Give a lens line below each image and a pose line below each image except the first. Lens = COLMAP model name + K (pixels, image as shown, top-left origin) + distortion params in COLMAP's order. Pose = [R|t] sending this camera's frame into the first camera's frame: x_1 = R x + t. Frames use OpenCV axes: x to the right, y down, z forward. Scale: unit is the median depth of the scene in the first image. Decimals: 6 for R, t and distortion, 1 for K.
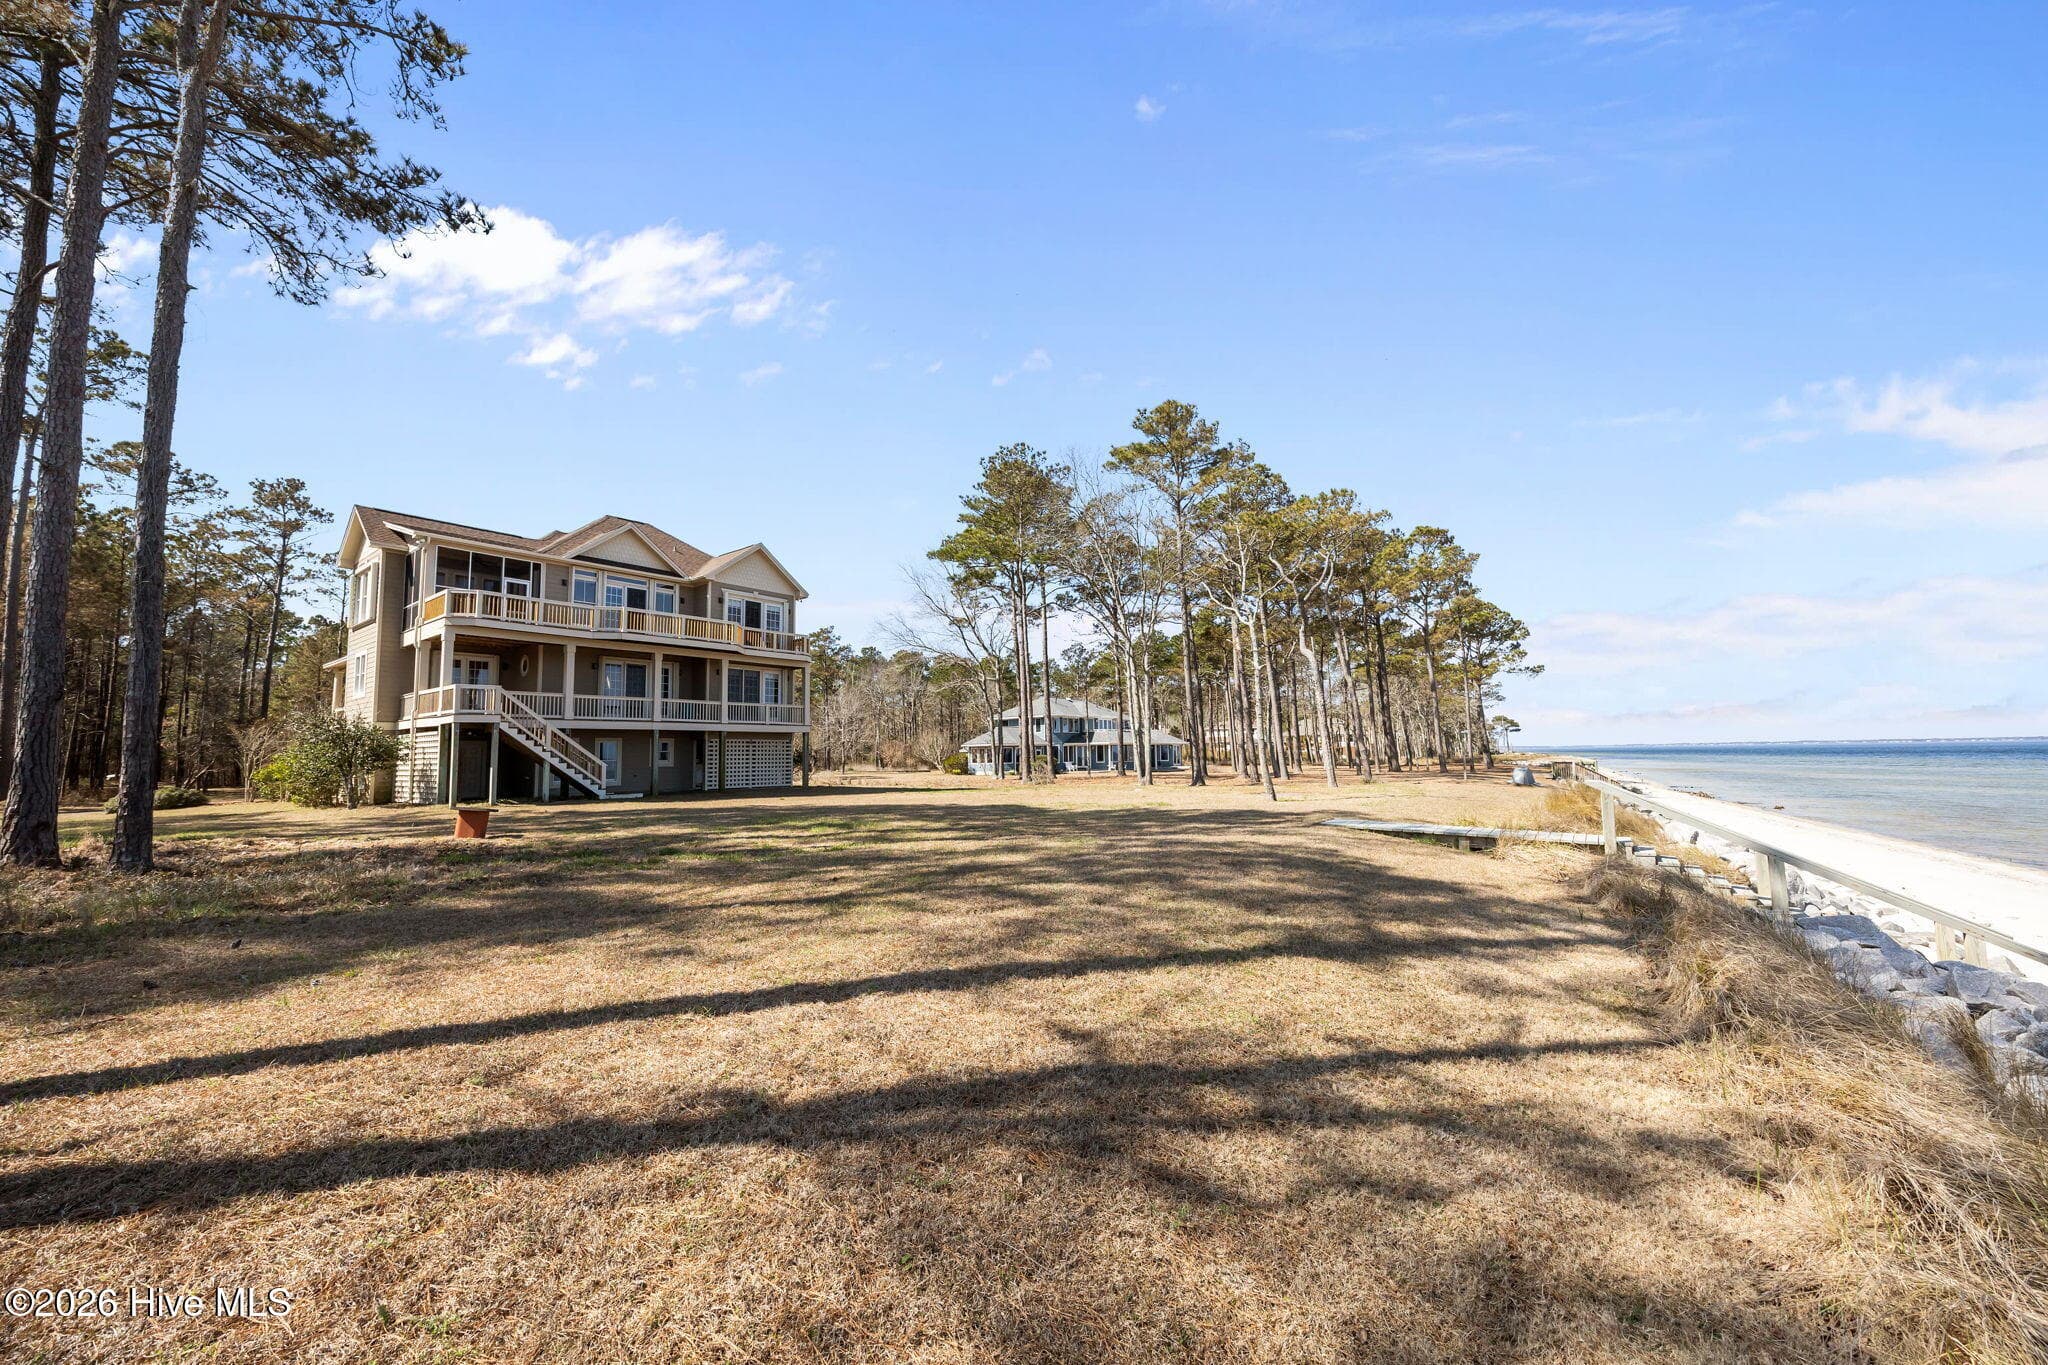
lens RADIAL K [[778.1, 0, 1060.9], [0, 778.1, 697.1], [0, 0, 1]] dist [-0.029493, -0.000204]
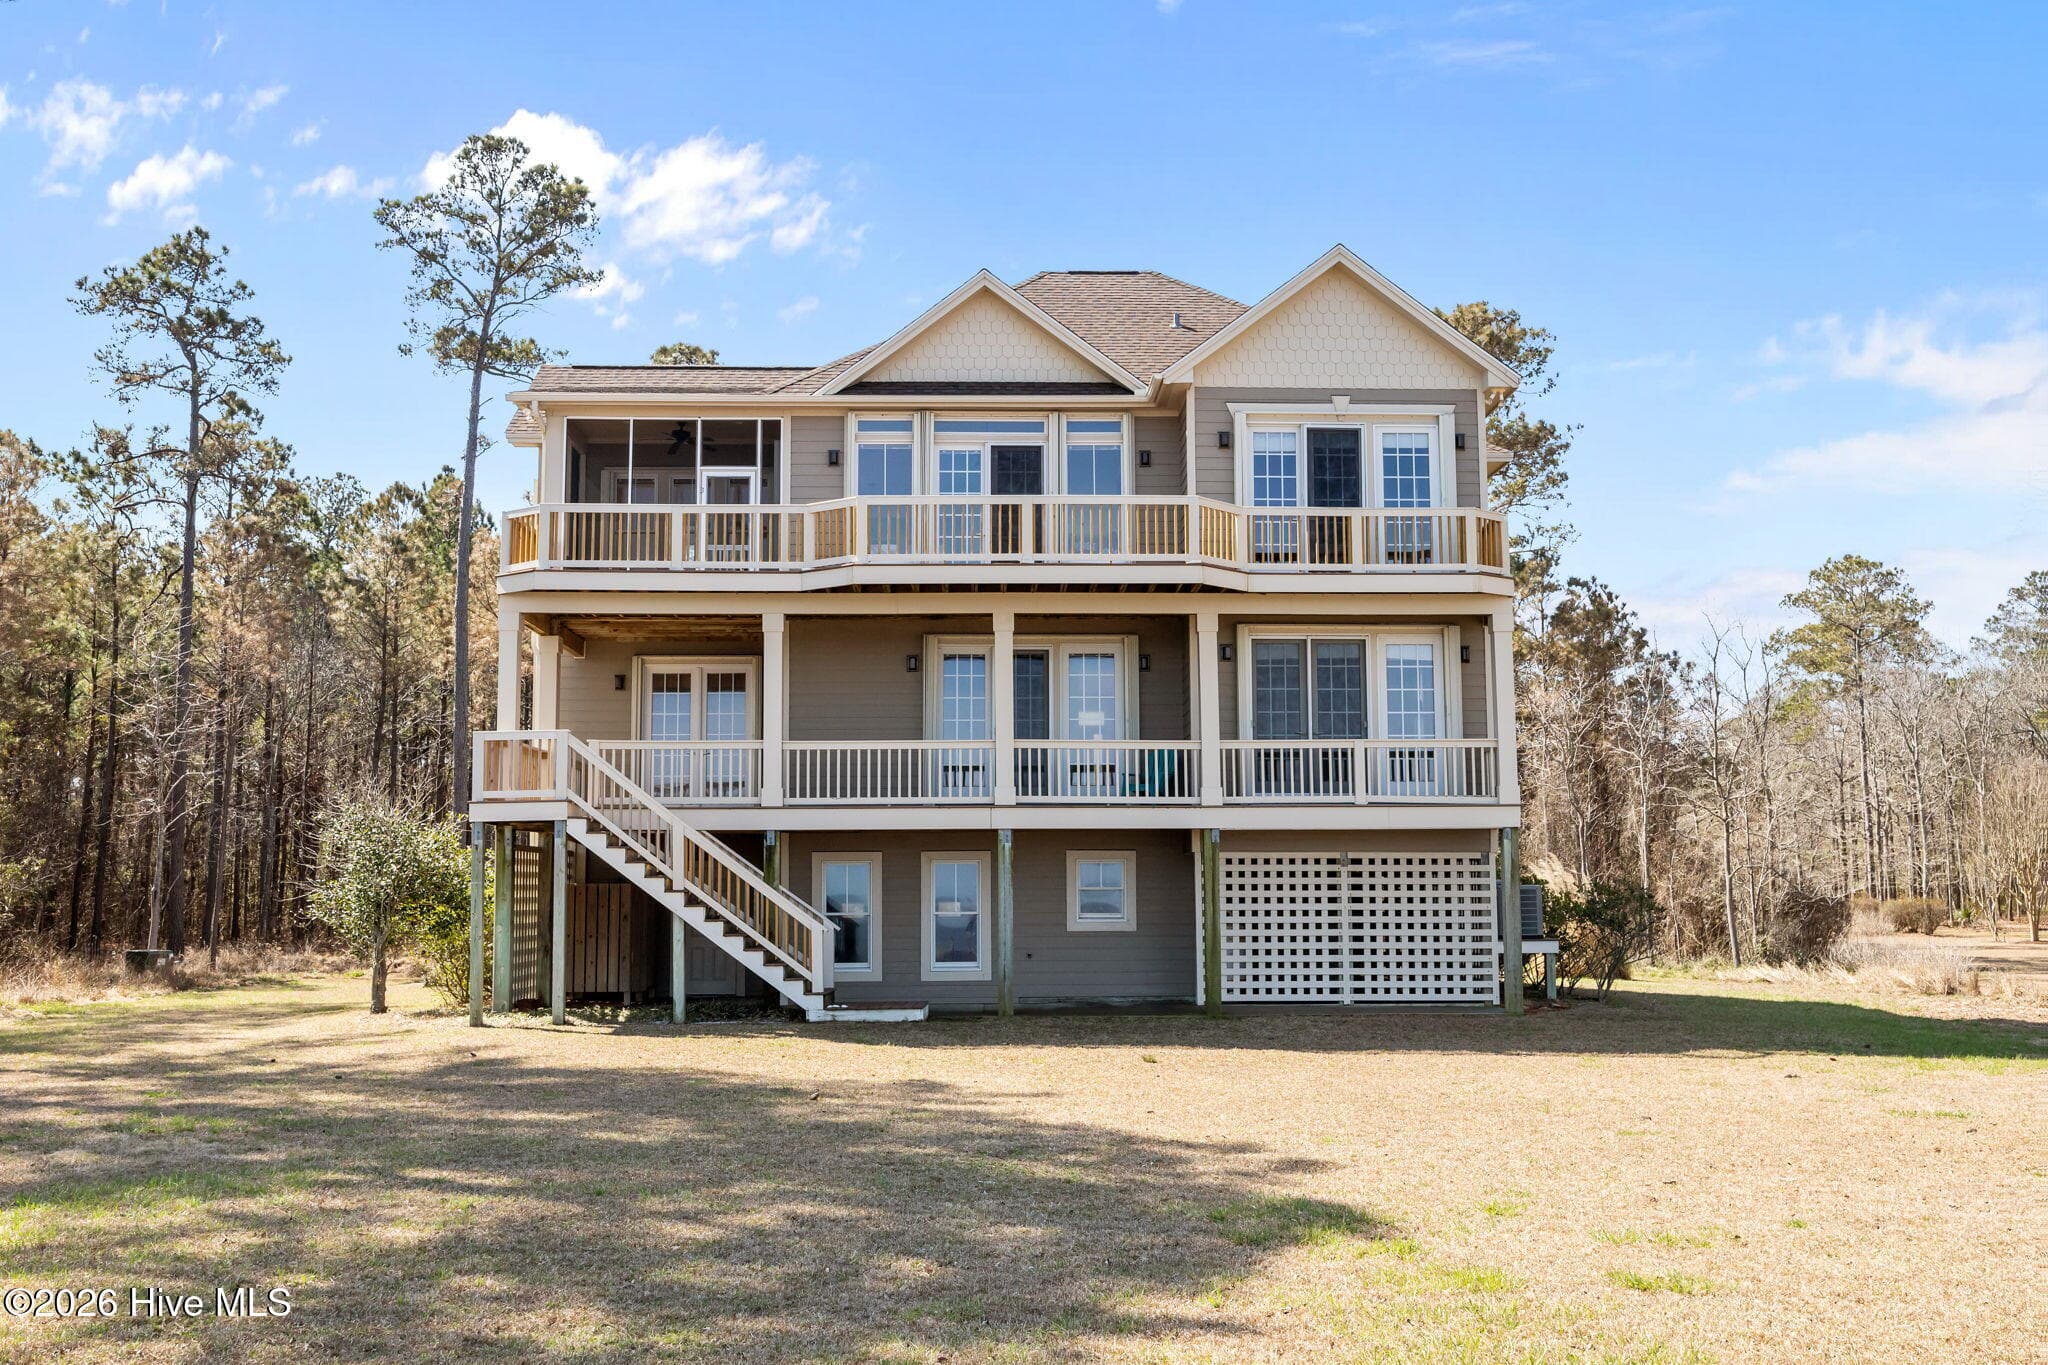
lens RADIAL K [[1936.7, 0, 1059.5], [0, 1936.7, 690.8], [0, 0, 1]] dist [-0.135696, 0.287027]
pose [[0.619185, -0.068214, -0.782277, 0.173438], [0.054452, 0.997551, -0.043885, 0.018181], [0.783355, -0.015424, 0.621383, 0.436126]]
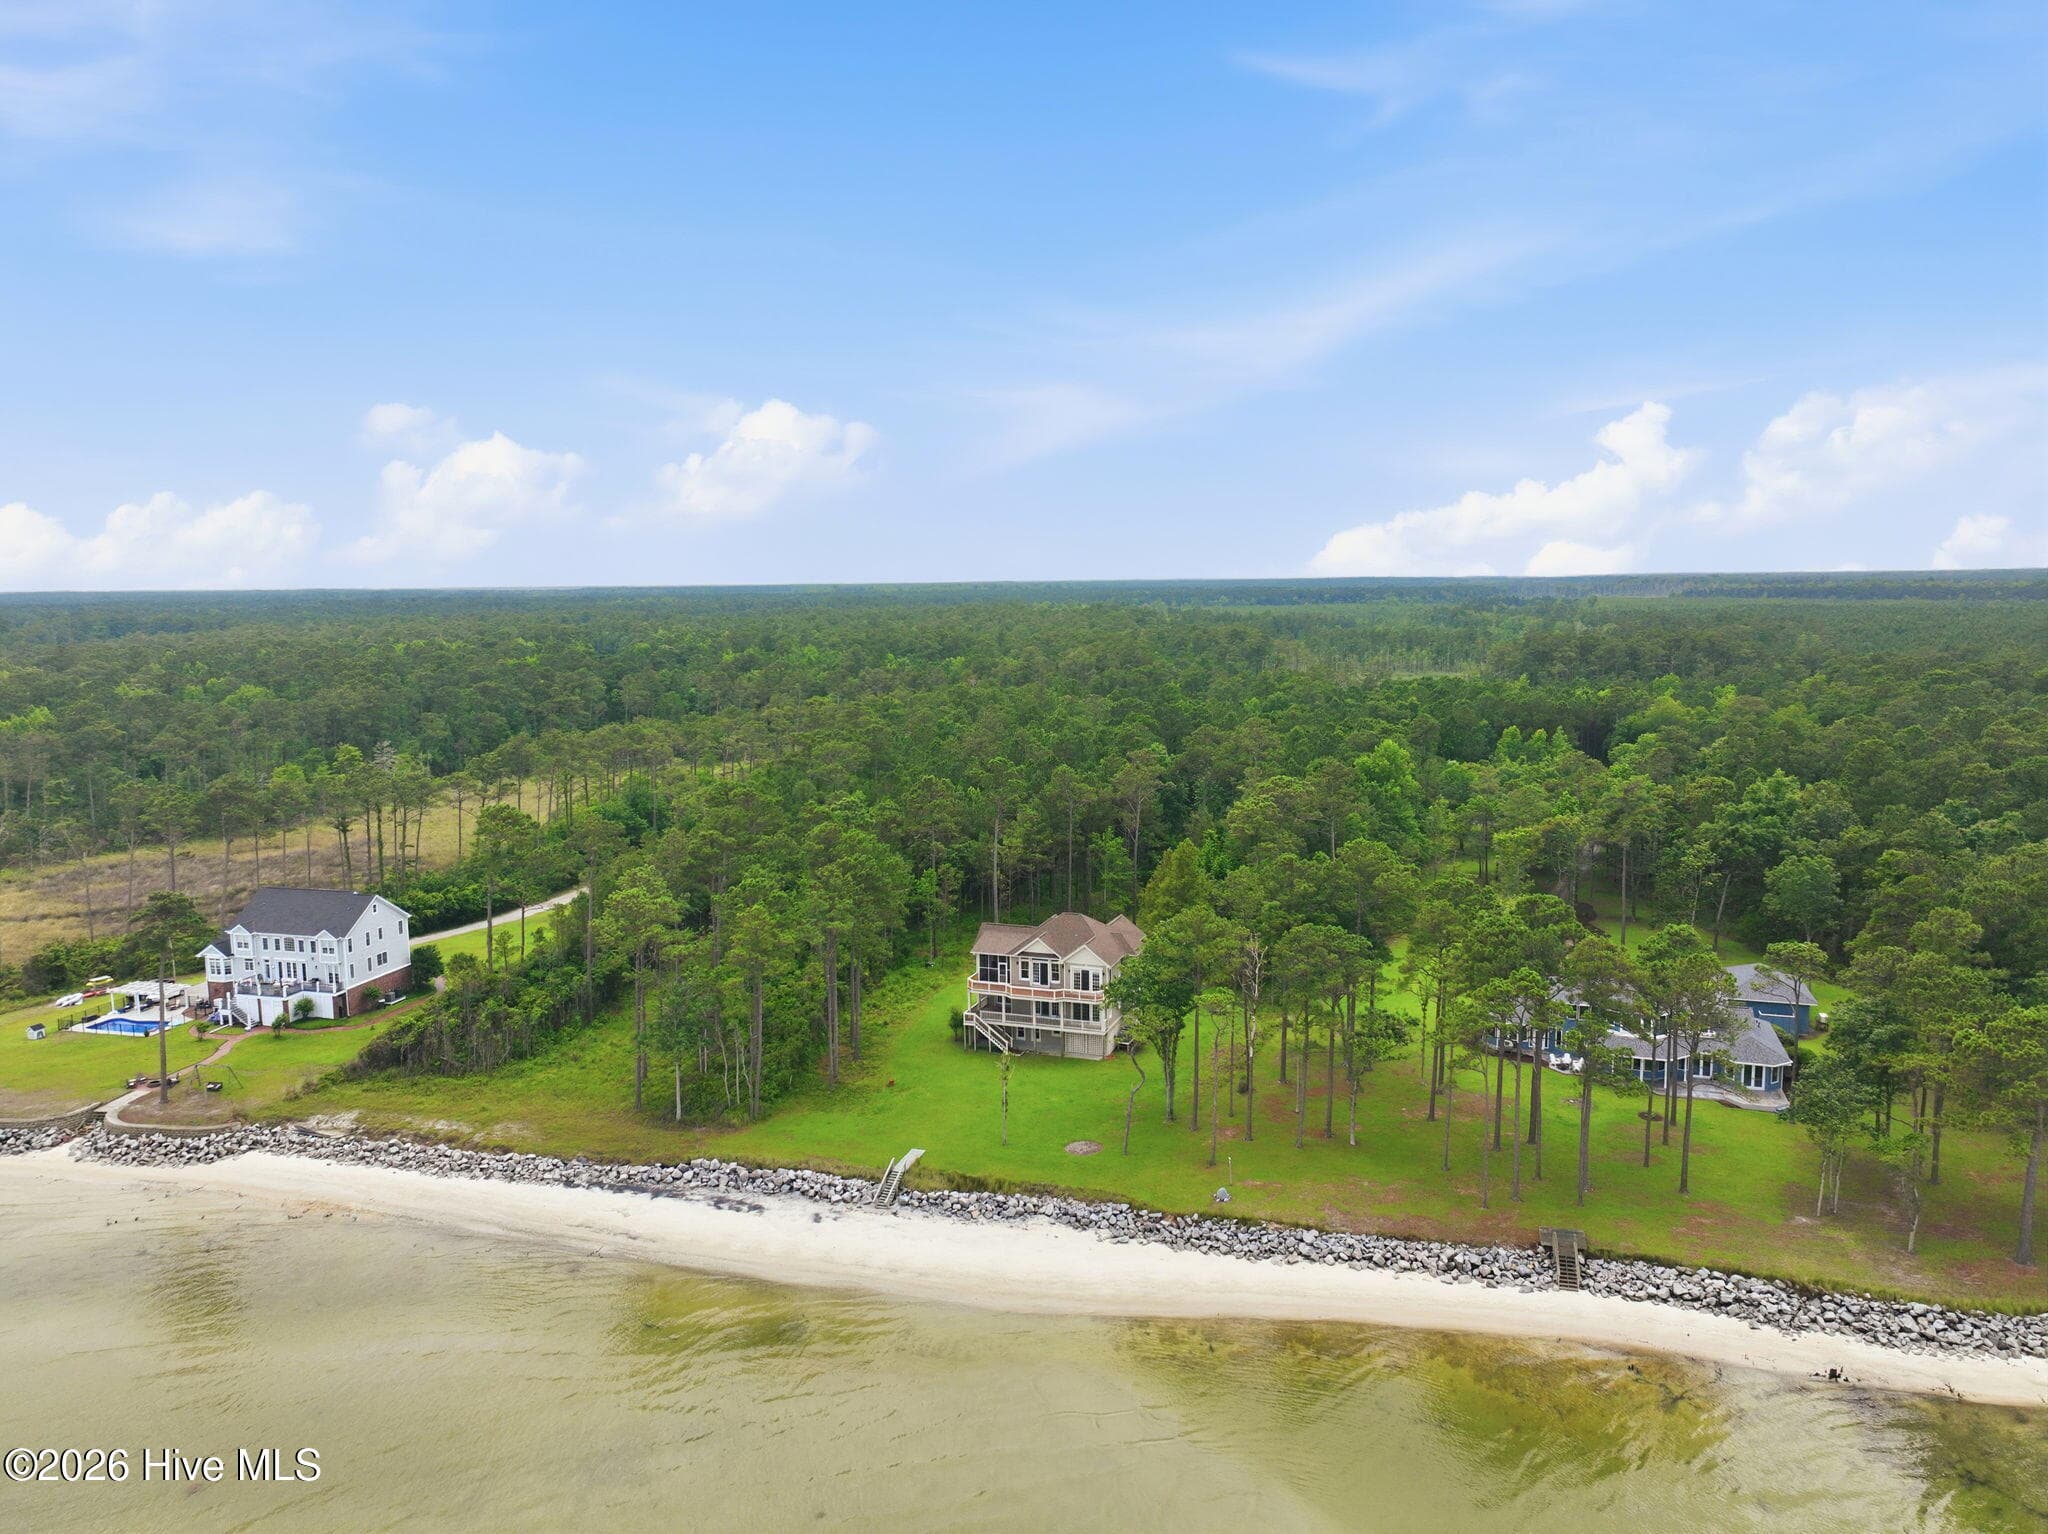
lens RADIAL K [[1350.0, 0, 1052.6], [0, 1350.0, 769.5], [0, 0, 1]] dist [0.003791, 0.006749]
pose [[0.299587, 0.129069, -0.945298, 3.282671], [0.071518, 0.984981, 0.157153, -1.365863], [0.951385, -0.114687, 0.285857, -0.097158]]
